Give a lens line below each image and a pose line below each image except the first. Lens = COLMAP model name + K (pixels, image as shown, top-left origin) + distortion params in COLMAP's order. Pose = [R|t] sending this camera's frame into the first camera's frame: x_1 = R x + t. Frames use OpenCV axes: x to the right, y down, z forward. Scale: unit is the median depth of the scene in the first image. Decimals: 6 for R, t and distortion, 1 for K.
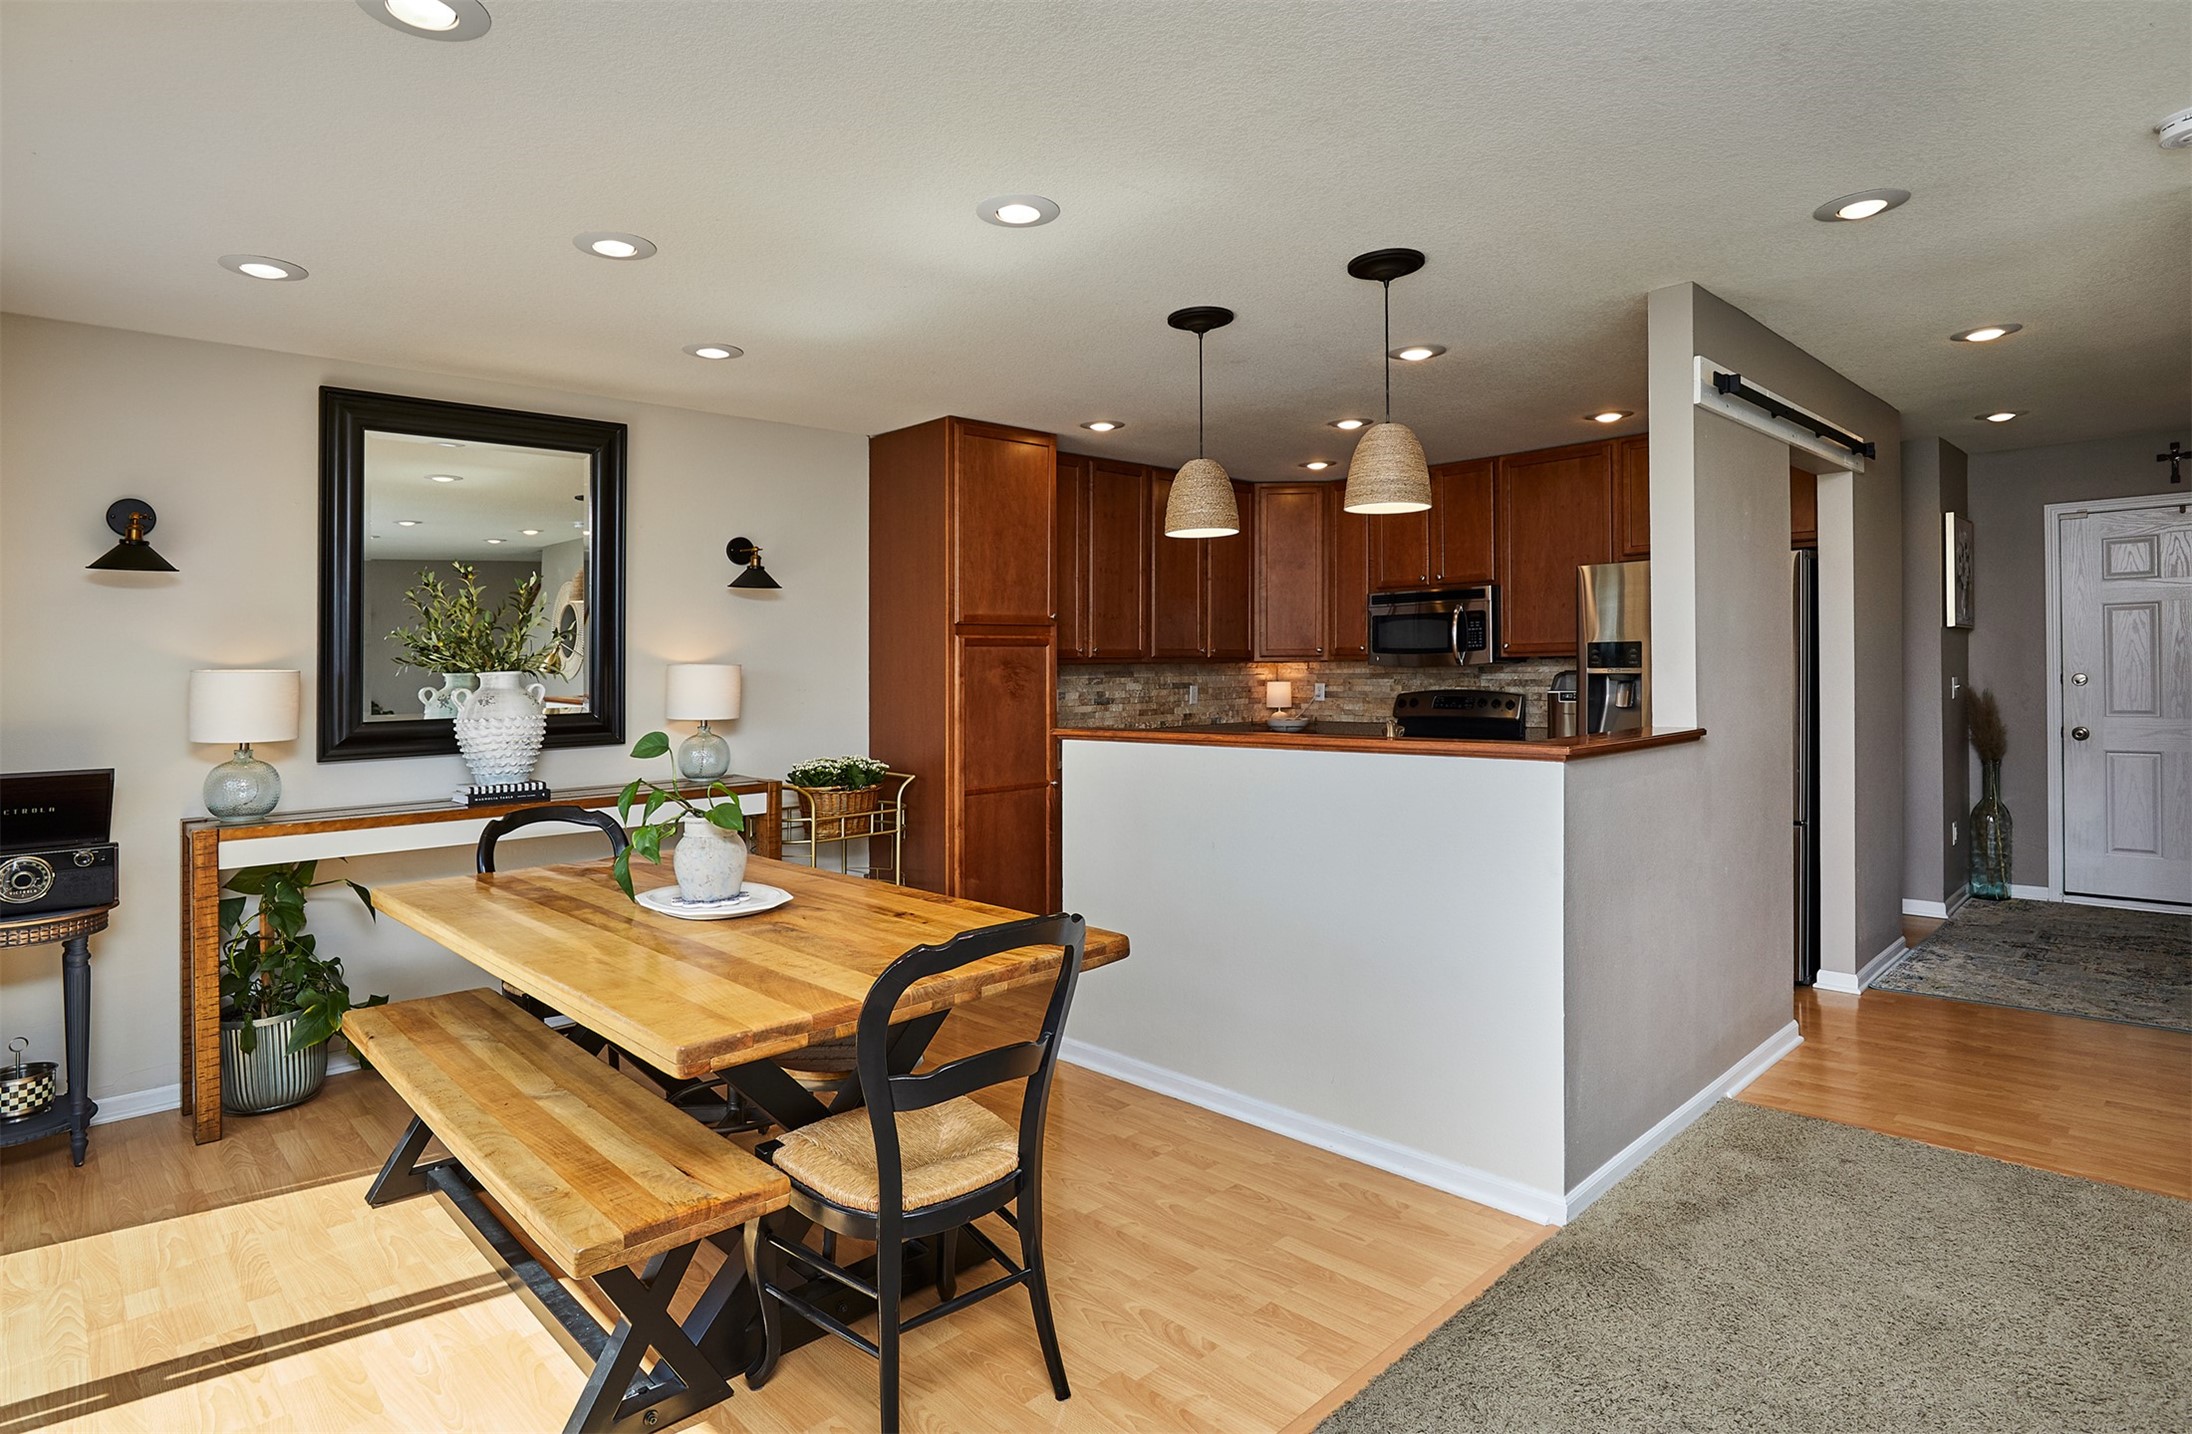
lens RADIAL K [[1158.5, 0, 1081.3], [0, 1158.5, 674.7], [0, 0, 1]] dist [0.003256, -0.000701]
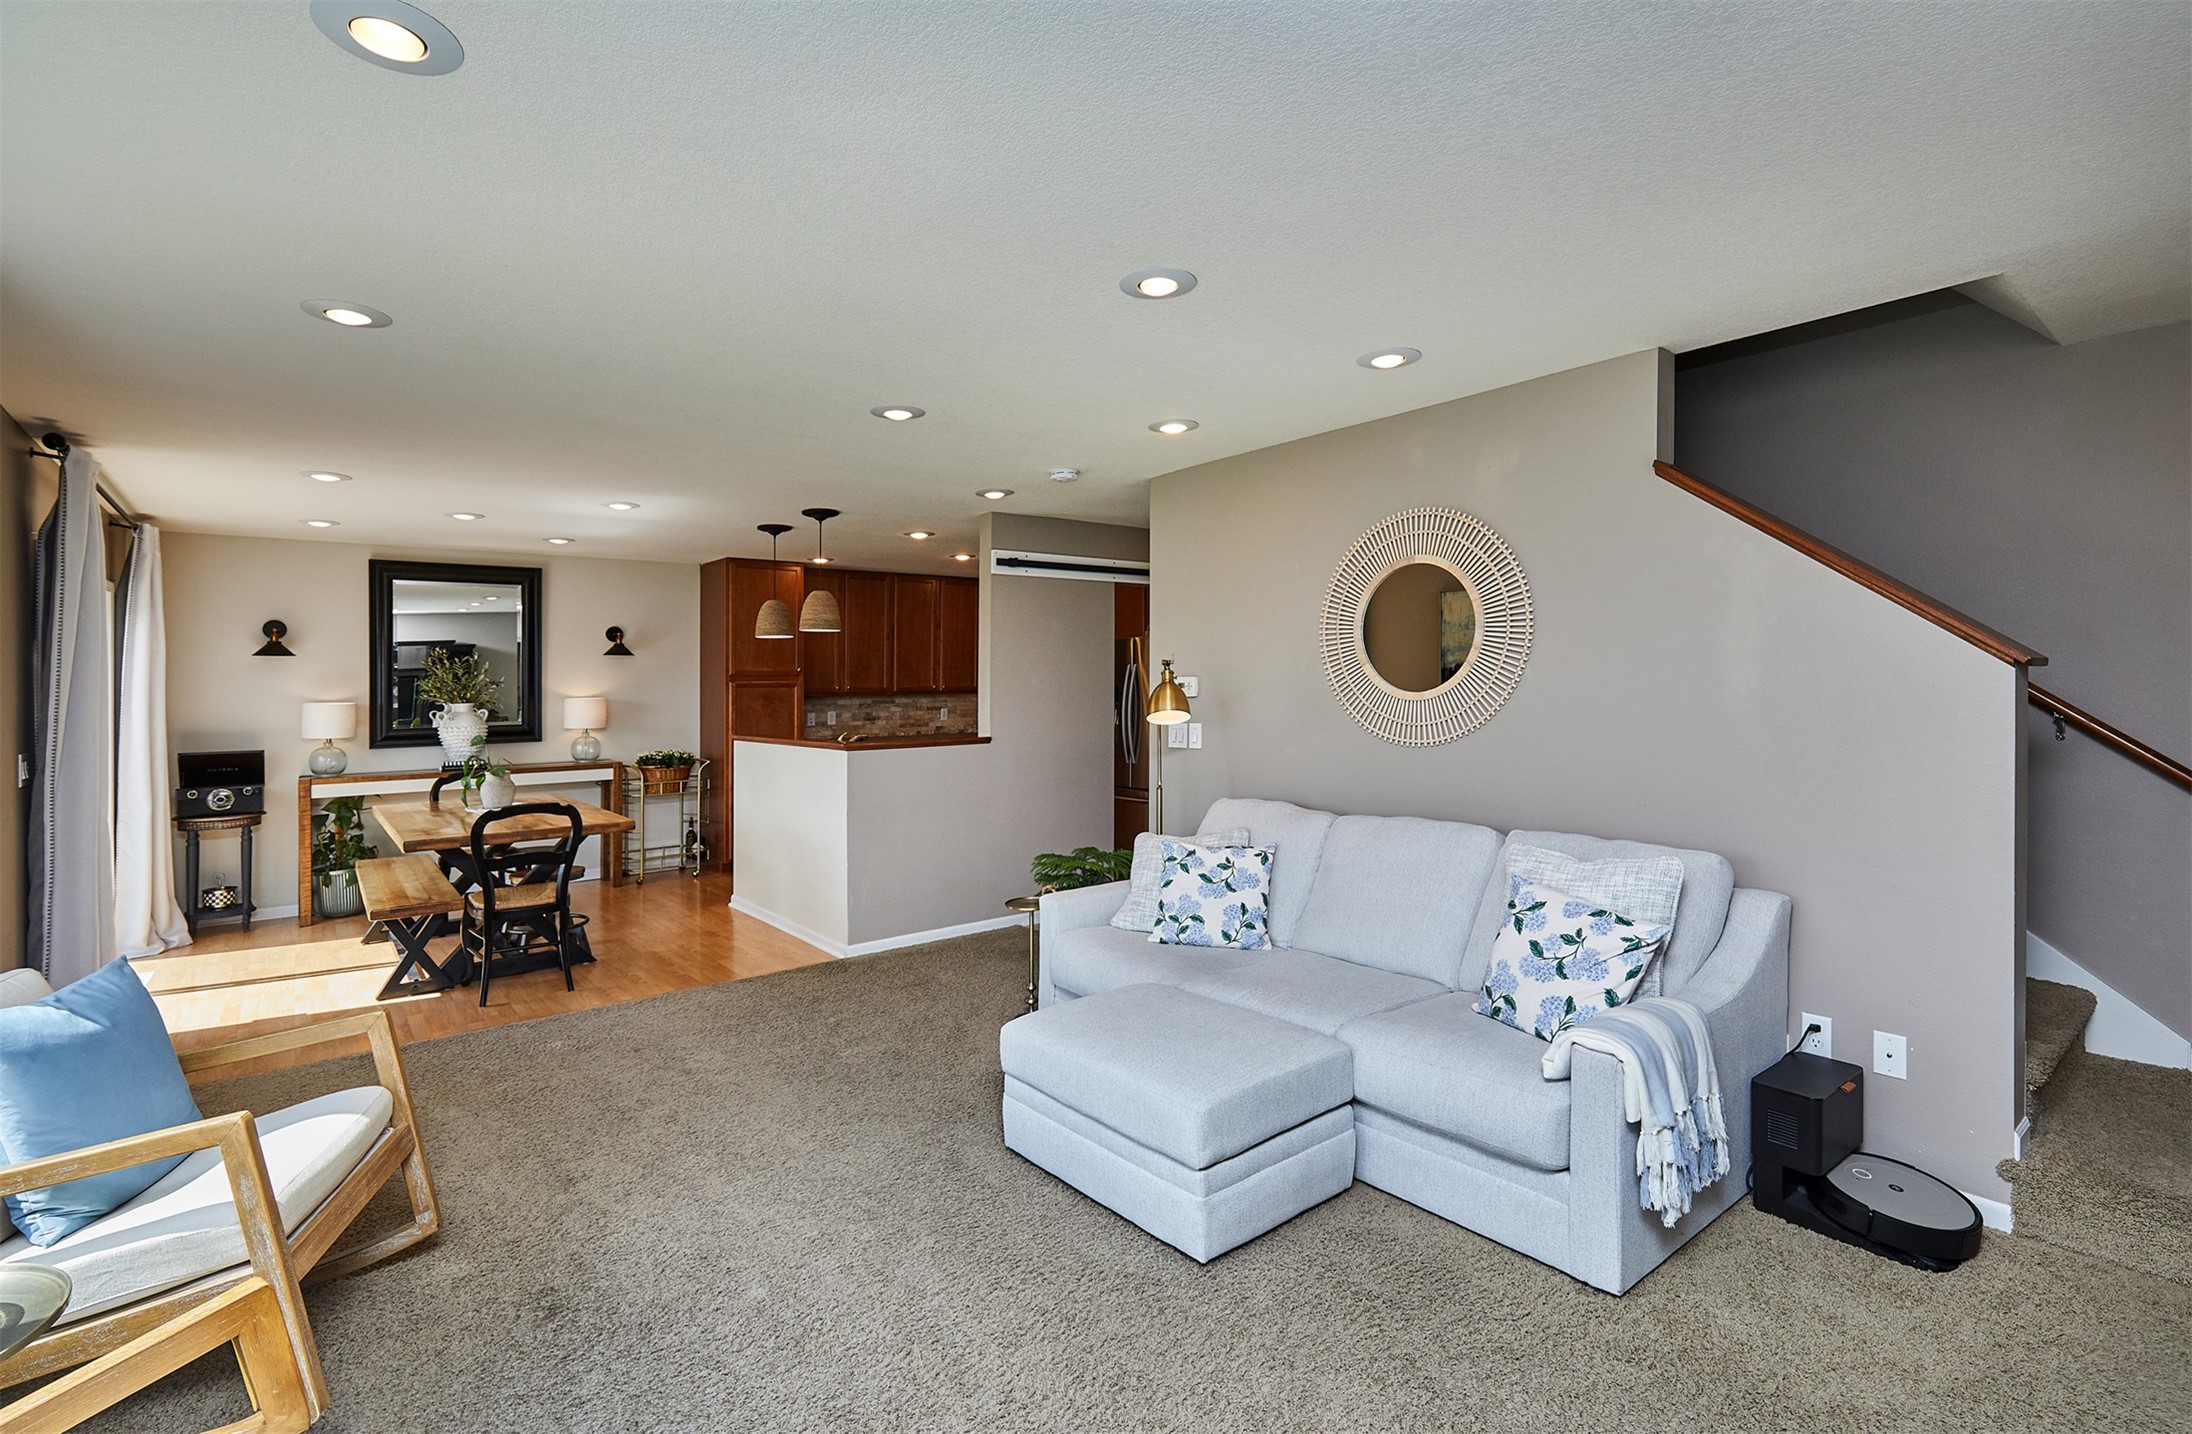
lens RADIAL K [[996.5, 0, 1096.2], [0, 996.5, 702.1], [0, 0, 1]] dist [-0.002330, 0.000034]
pose [[0.995604, 0.004162, -0.093567, 0.738738], [-0.002981, 0.999914, 0.012765, -0.029877], [0.093612, -0.012430, 0.995531, -0.579141]]
